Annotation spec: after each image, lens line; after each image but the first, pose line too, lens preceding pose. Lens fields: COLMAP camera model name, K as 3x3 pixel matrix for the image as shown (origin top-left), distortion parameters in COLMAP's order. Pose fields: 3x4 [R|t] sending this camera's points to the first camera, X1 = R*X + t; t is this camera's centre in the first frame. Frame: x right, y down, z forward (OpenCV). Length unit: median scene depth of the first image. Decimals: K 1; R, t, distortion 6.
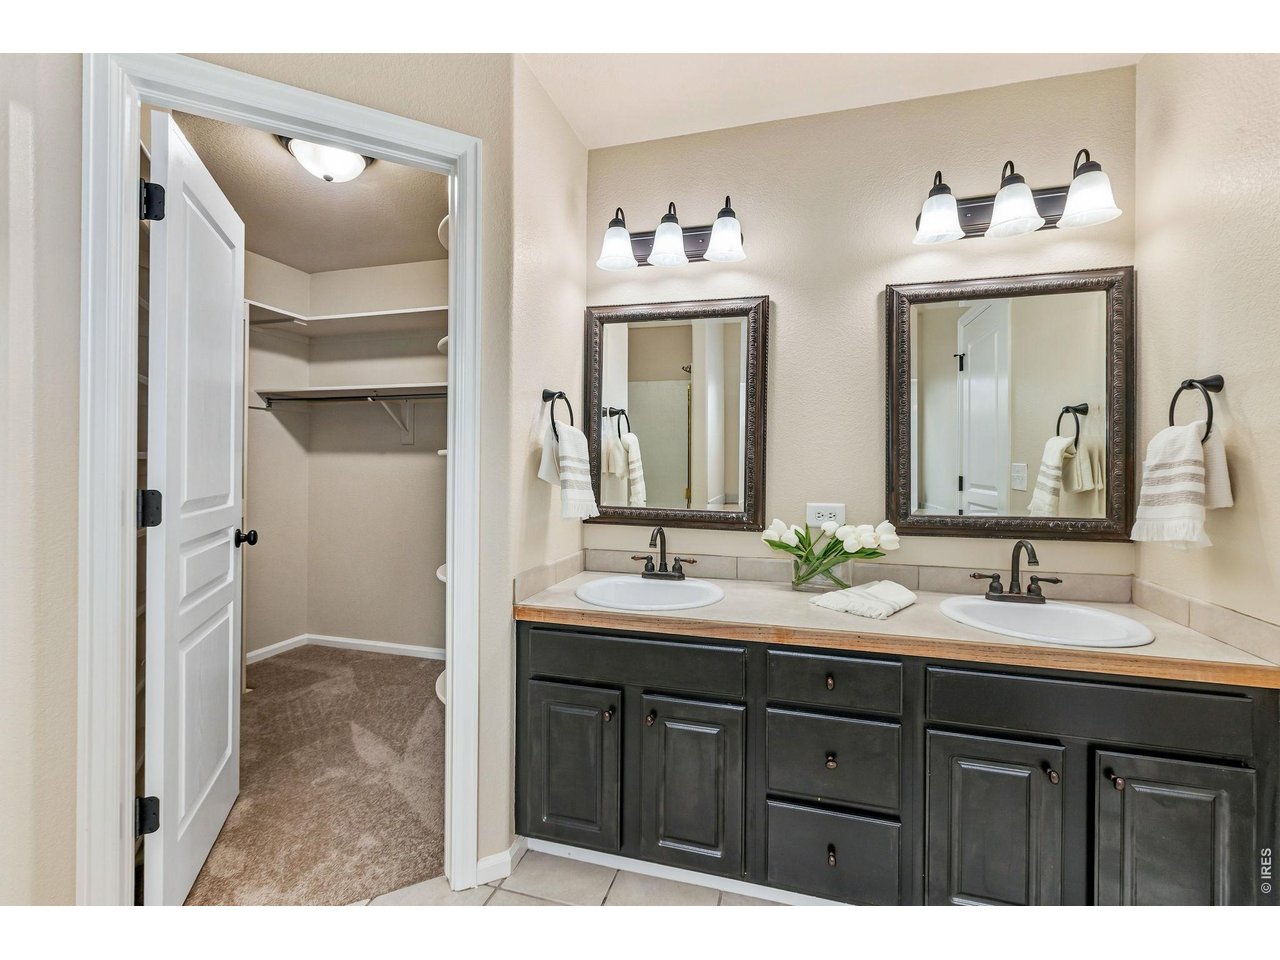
lens RADIAL K [[567.7, 0, 647.8], [0, 567.7, 474.3], [0, 0, 1]] dist [0.006513, 0.000887]
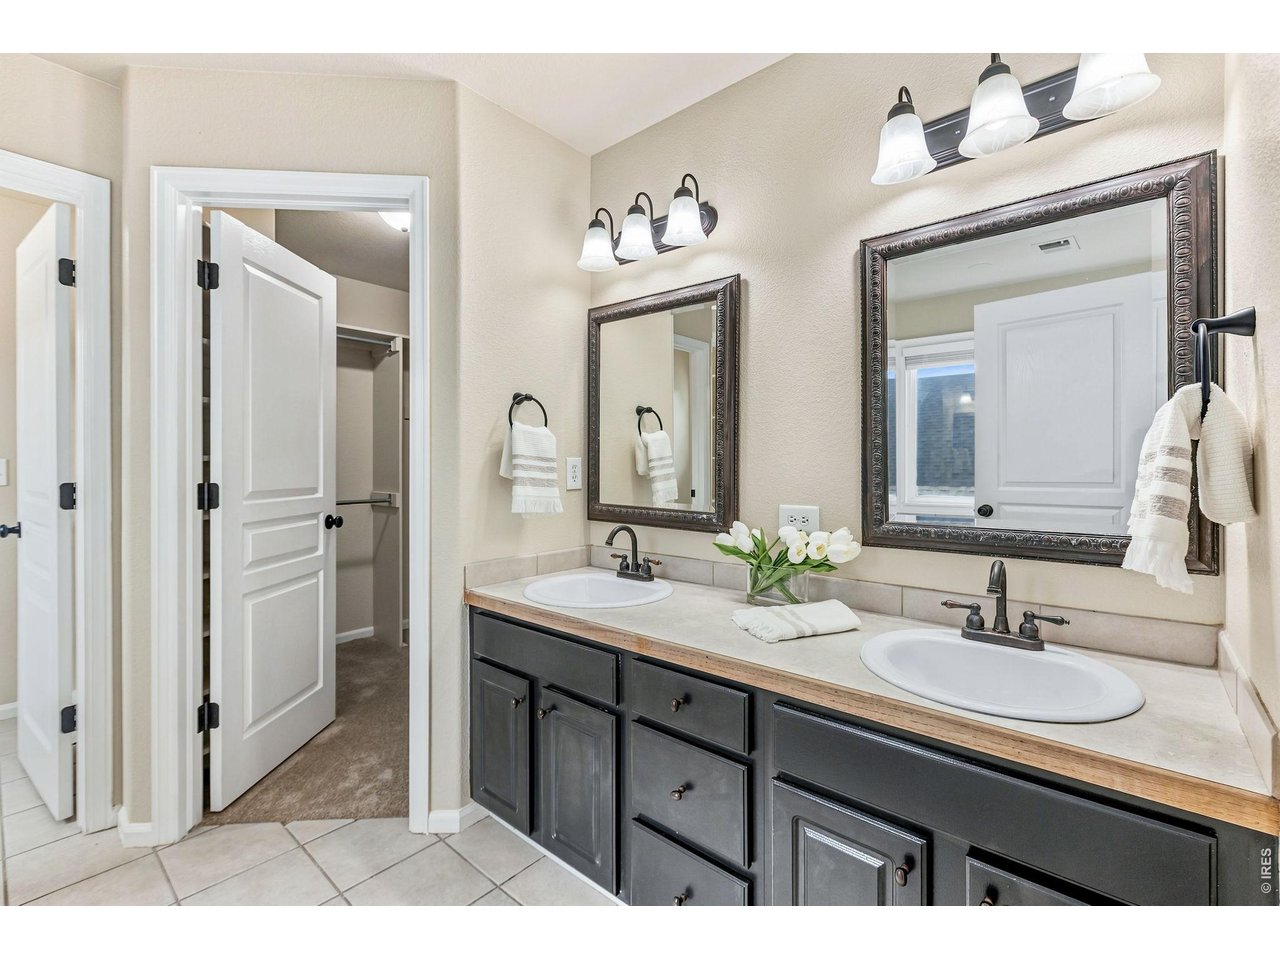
lens RADIAL K [[567.7, 0, 645.0], [0, 567.7, 473.3], [0, 0, 1]] dist [0.006513, 0.000887]
pose [[0.909912, -0.000389, -0.414802, 0.506350], [0.000365, 1.000000, -0.000137, 0.002657], [0.414802, -0.000027, 0.909912, 0.130029]]
